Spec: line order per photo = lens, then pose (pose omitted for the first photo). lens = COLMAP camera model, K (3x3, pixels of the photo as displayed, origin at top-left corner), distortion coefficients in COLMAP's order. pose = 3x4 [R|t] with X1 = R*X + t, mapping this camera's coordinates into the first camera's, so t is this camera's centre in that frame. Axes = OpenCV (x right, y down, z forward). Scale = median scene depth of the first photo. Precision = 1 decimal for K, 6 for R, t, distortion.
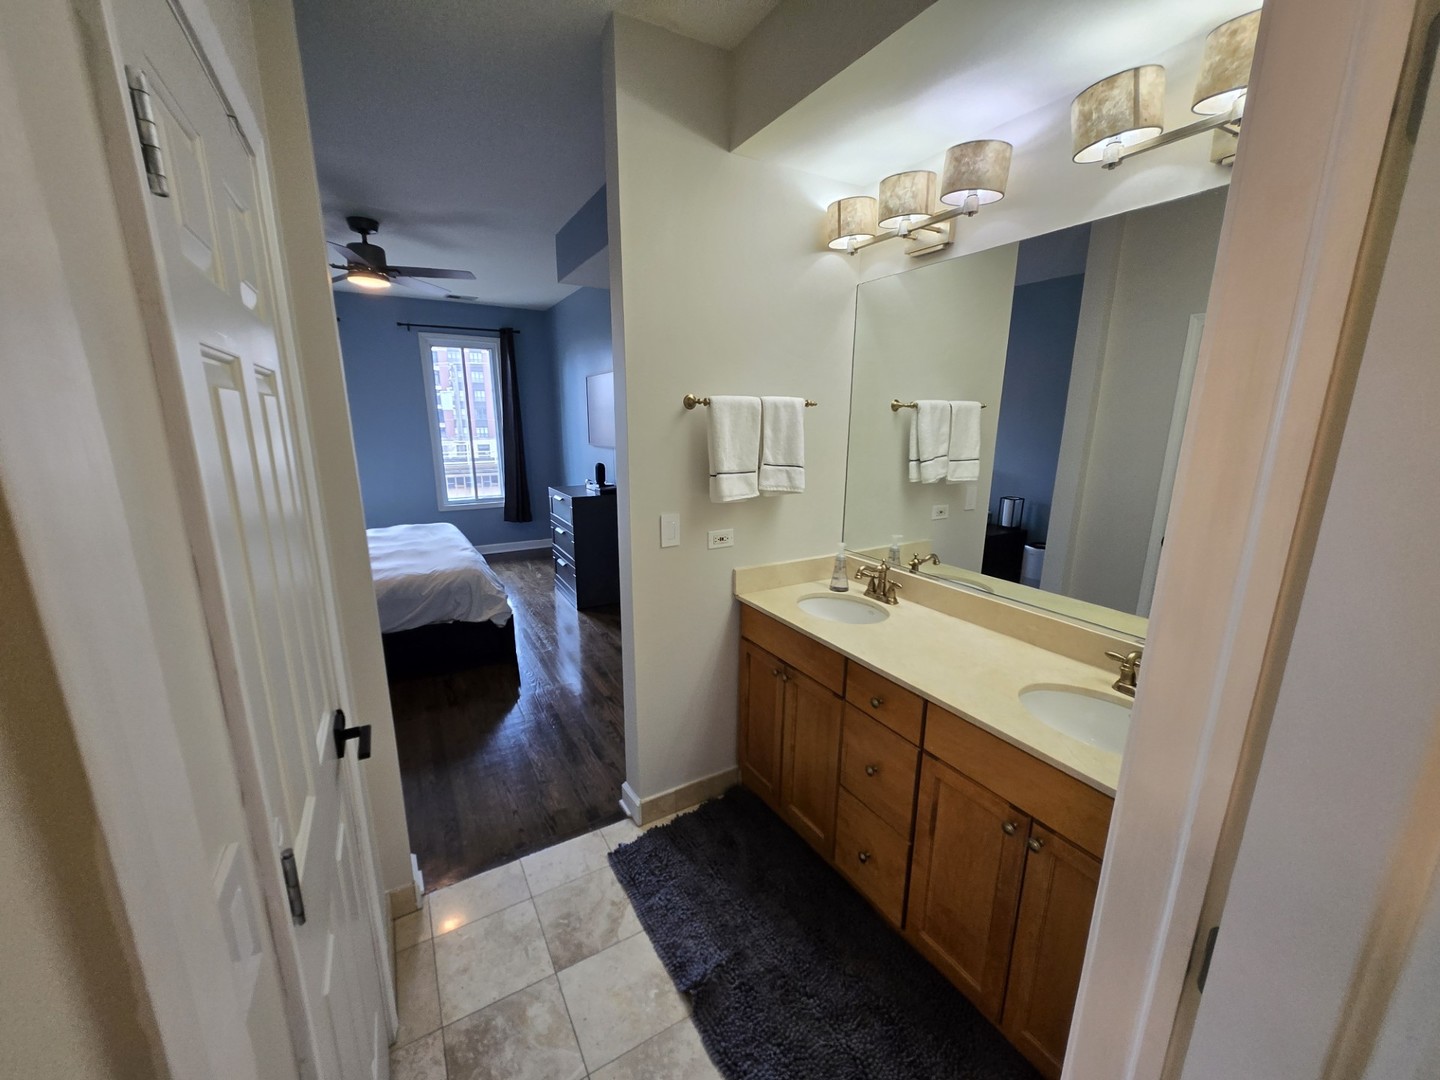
lens RADIAL K [[564.0, 0, 718.1], [0, 564.0, 544.8], [0, 0, 1]] dist [0.000558, -0.000558]
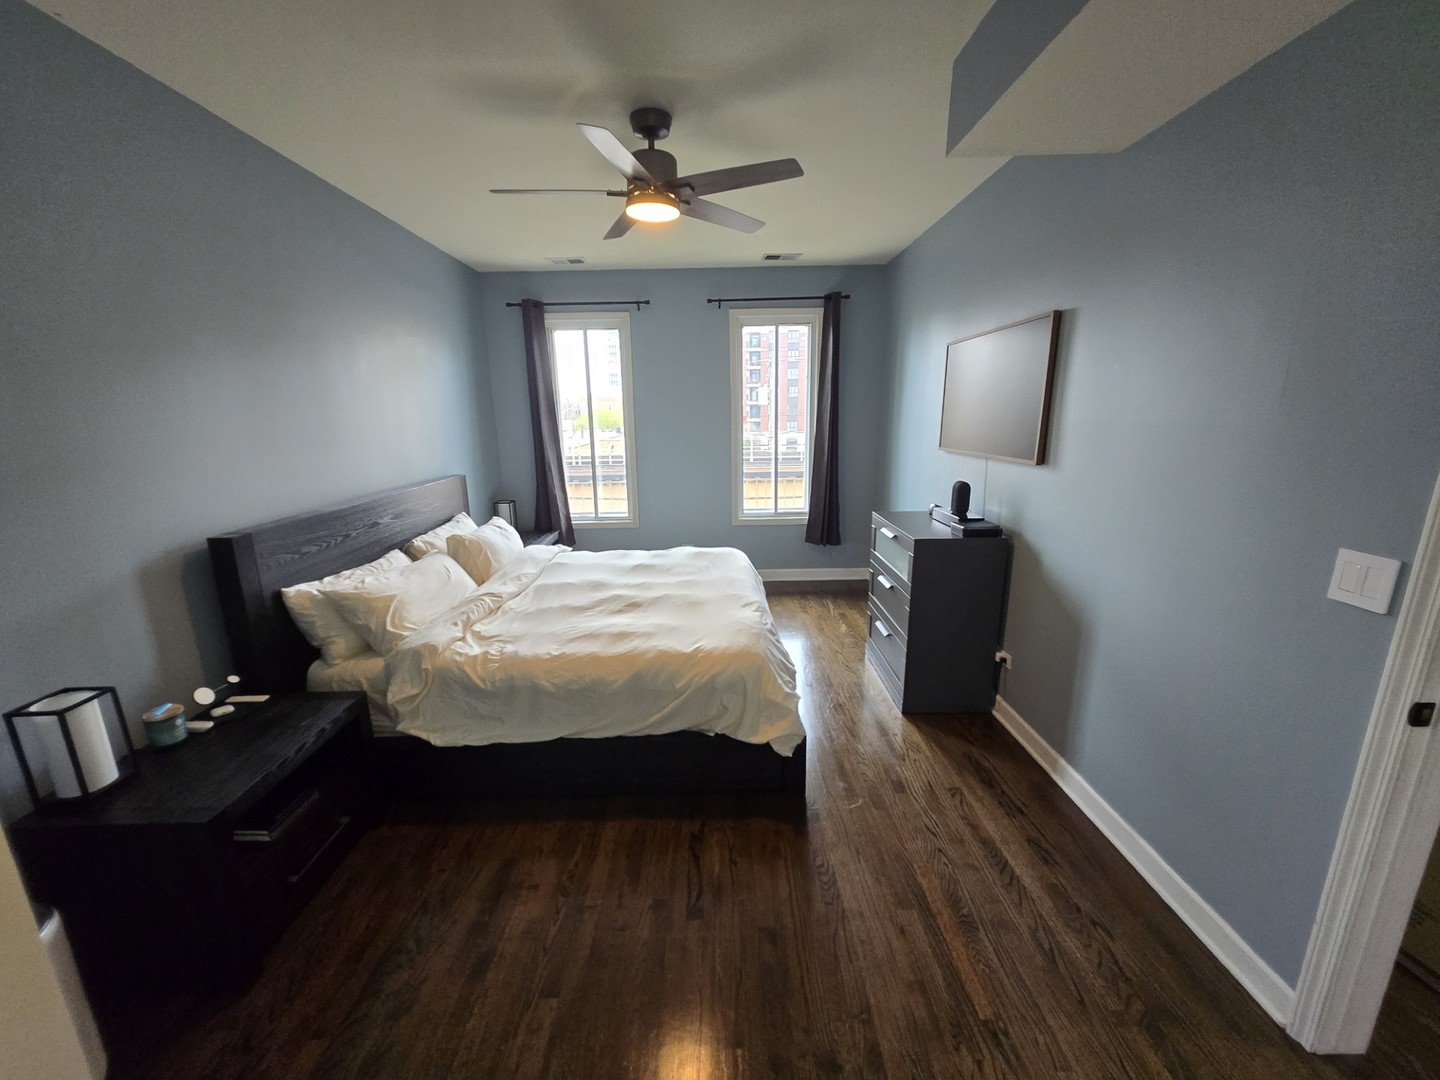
lens RADIAL K [[564.0, 0, 714.7], [0, 564.0, 541.2], [0, 0, 1]] dist [0.000558, -0.000558]
pose [[0.866189, 0.097080, -0.490196, -0.179849], [-0.094649, 0.995064, 0.029819, -0.097214], [0.490671, 0.020568, 0.871102, 0.441262]]
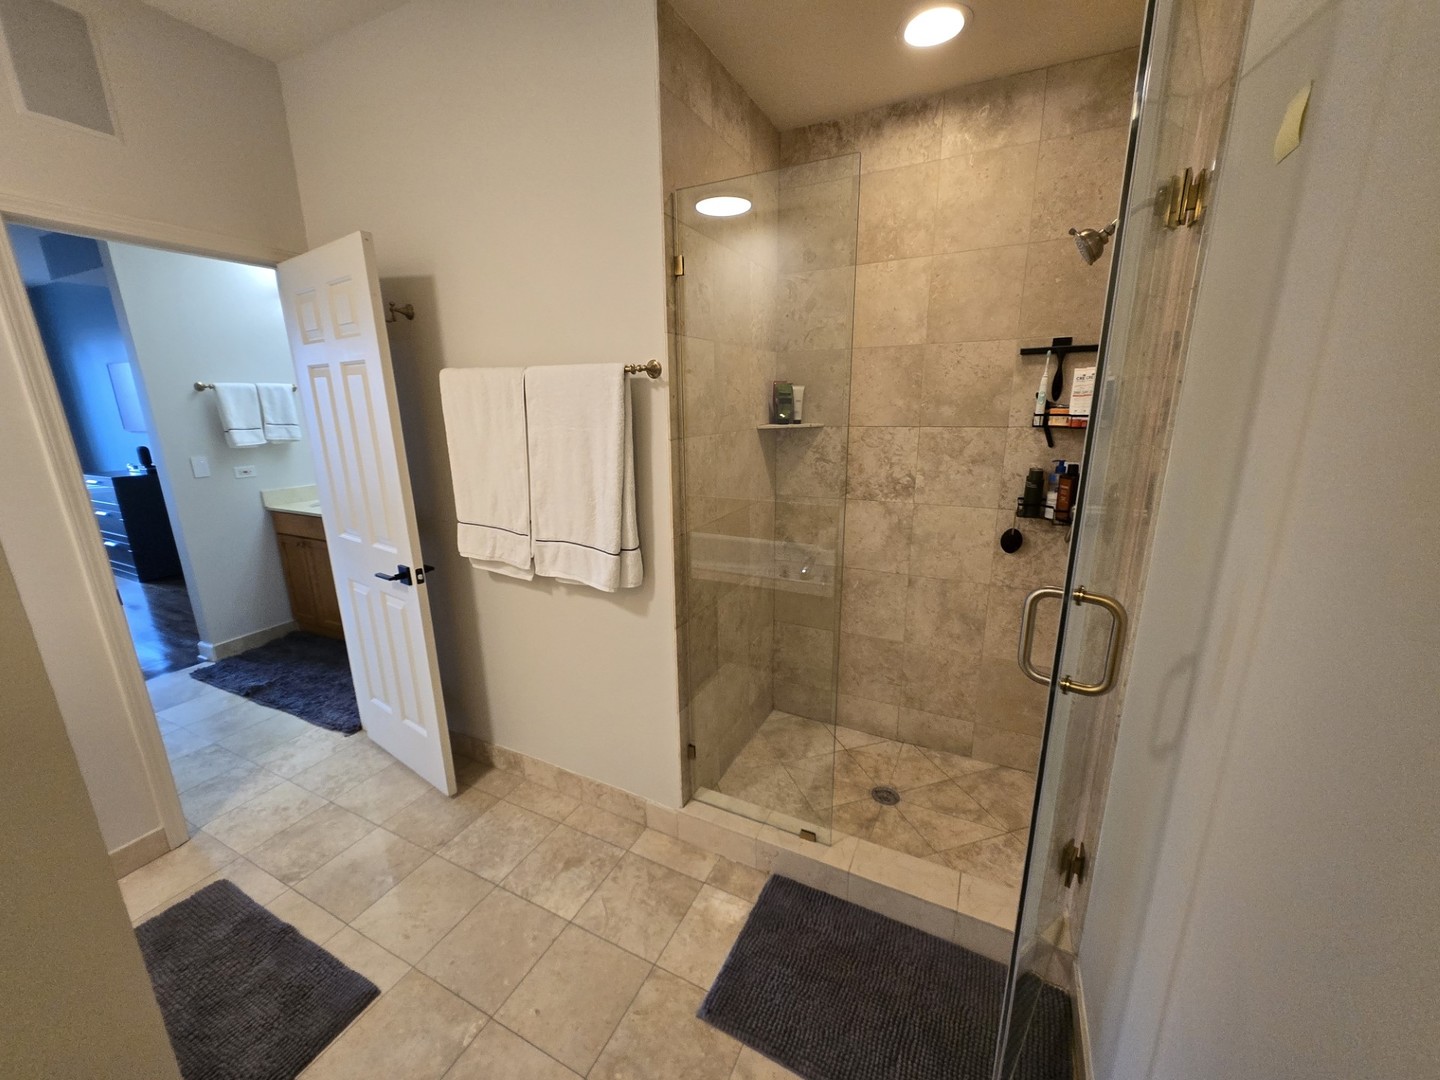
lens RADIAL K [[564.0, 0, 720.9], [0, 564.0, 544.2], [0, 0, 1]] dist [0.000558, -0.000558]
pose [[0.835666, -0.152368, 0.527681, 0.155686], [0.141591, 0.988040, 0.061066, 0.172968], [-0.530674, 0.023684, 0.847245, -0.653404]]
